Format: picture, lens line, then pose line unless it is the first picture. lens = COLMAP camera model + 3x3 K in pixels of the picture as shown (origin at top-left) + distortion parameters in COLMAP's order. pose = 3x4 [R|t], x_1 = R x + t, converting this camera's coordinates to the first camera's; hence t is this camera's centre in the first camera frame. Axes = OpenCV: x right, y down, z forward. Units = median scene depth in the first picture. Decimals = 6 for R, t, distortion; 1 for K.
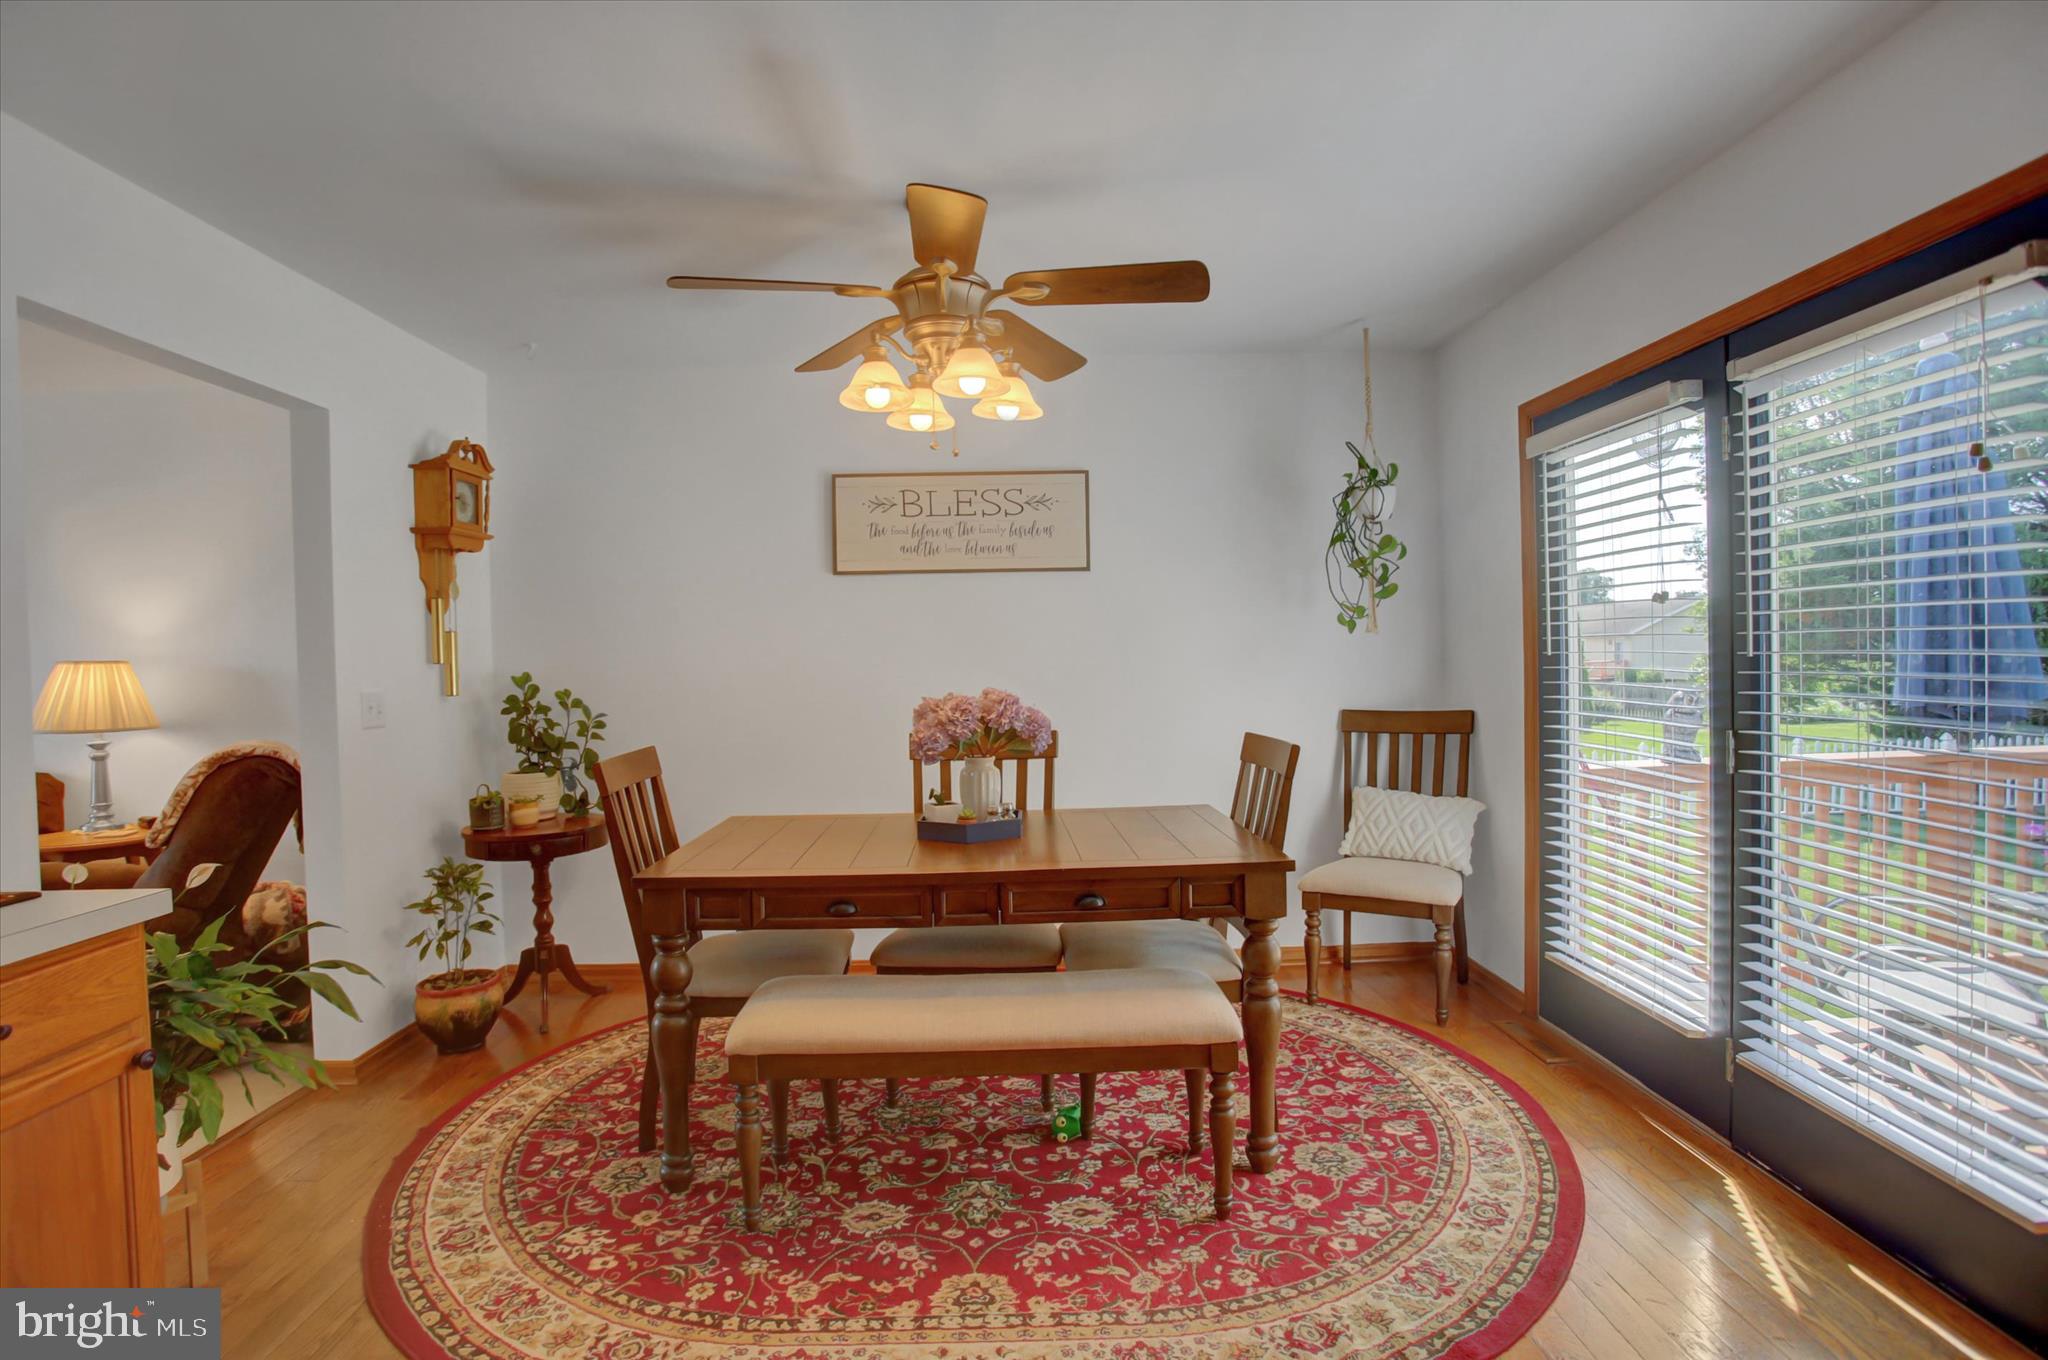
lens RADIAL K [[1036.6, 0, 1024.8], [0, 1036.6, 655.4], [0, 0, 1]] dist [-0.075874, 0.036330]
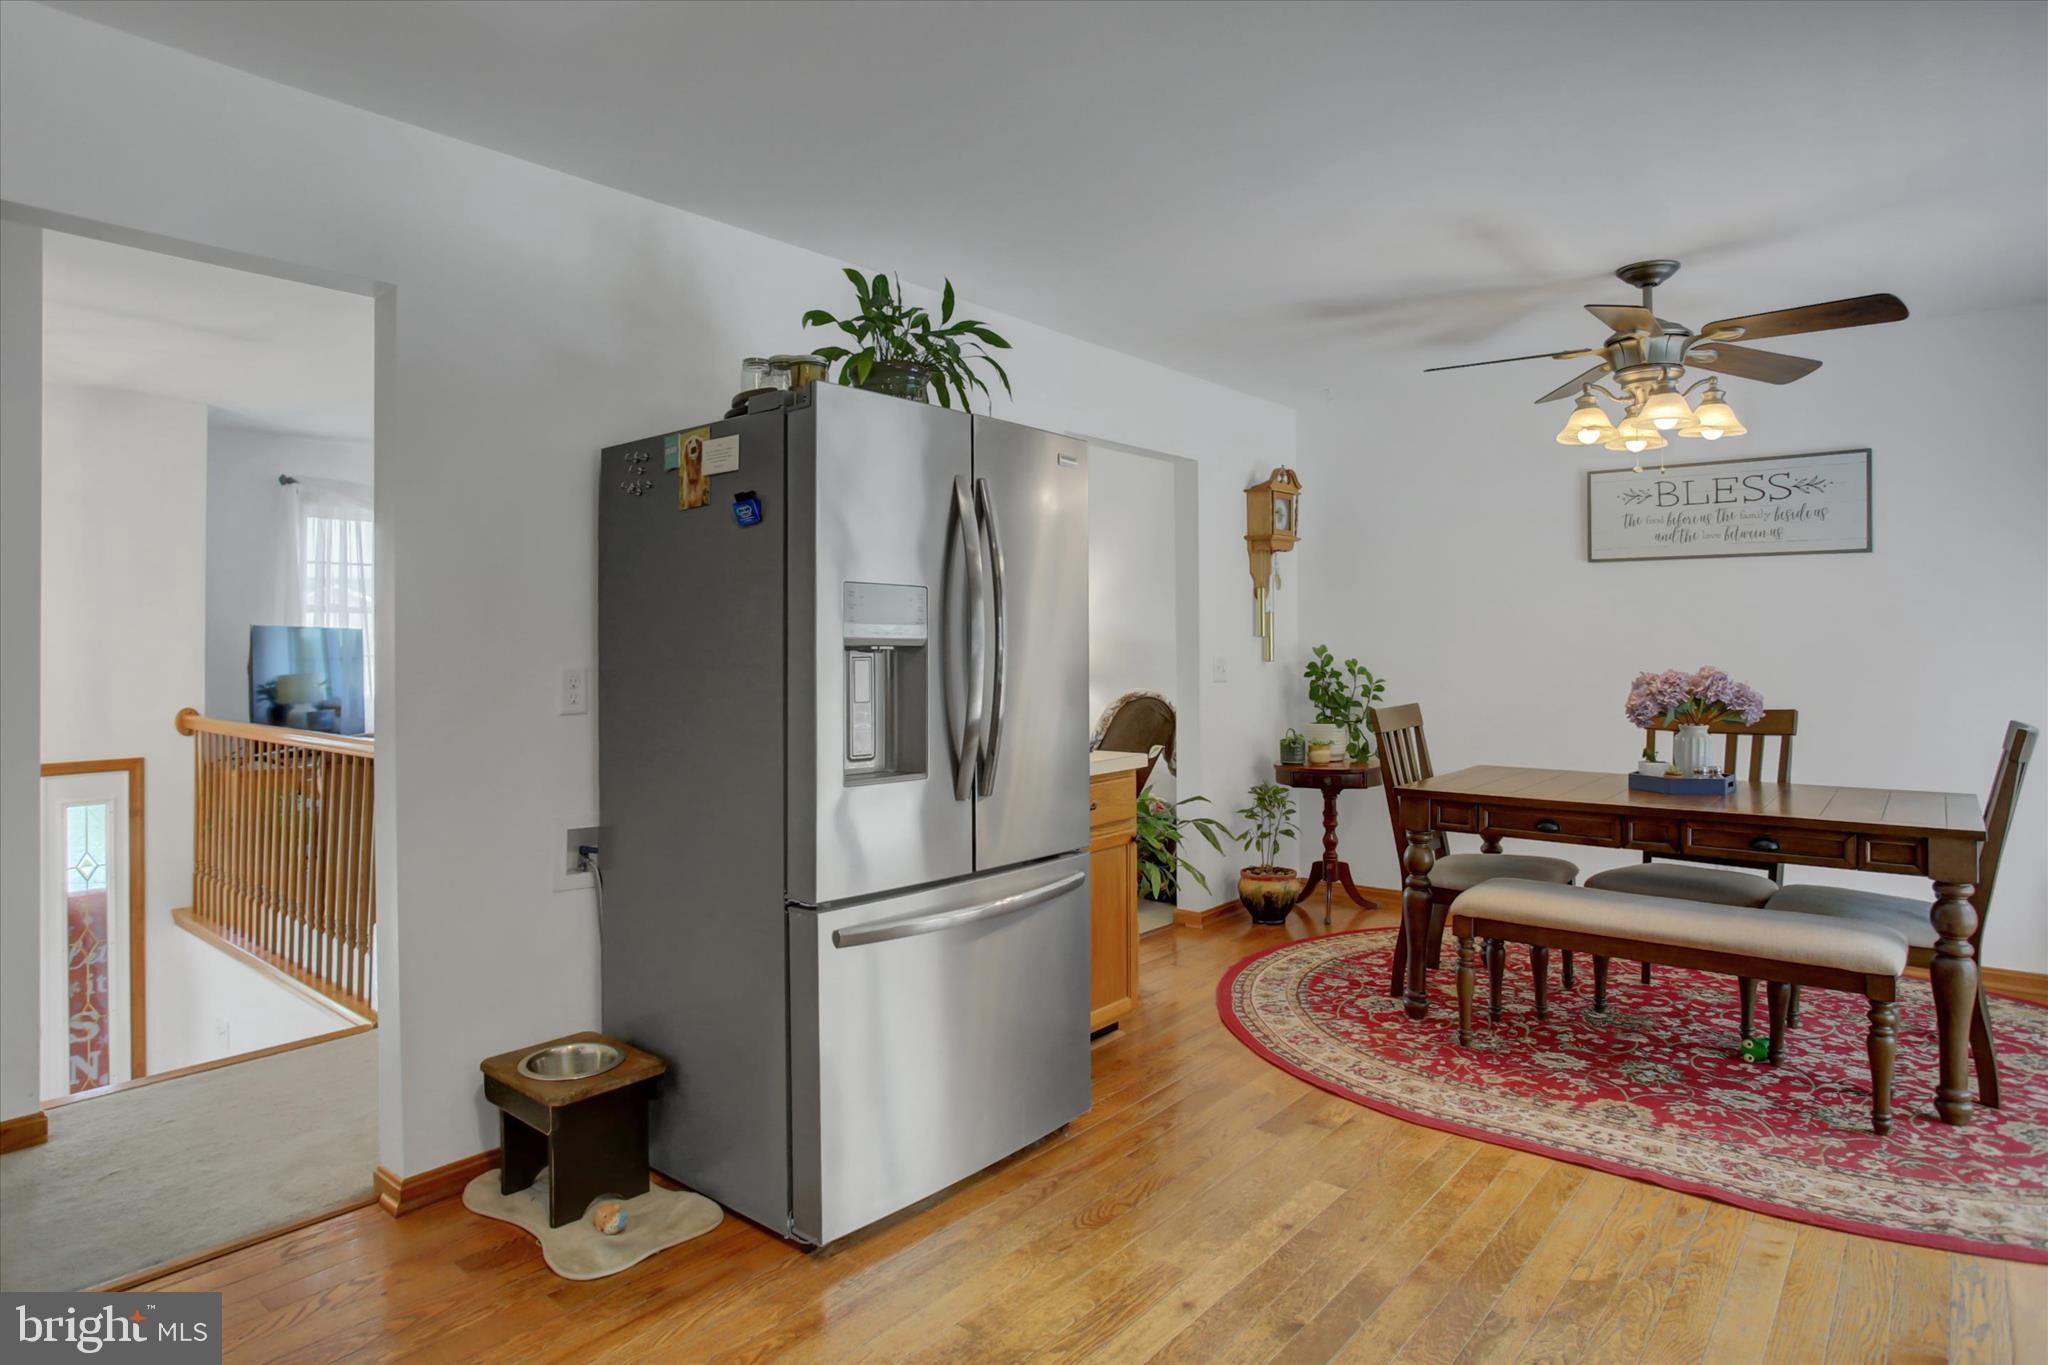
lens RADIAL K [[1164.9, 0, 993.3], [0, 1164.9, 669.5], [0, 0, 1]] dist [-0.063931, 0.036931]
pose [[0.748426, 0.034514, -0.662320, 0.212200], [-0.012240, 0.999194, 0.038238, -0.003375], [0.663105, -0.020512, 0.748245, -0.468000]]
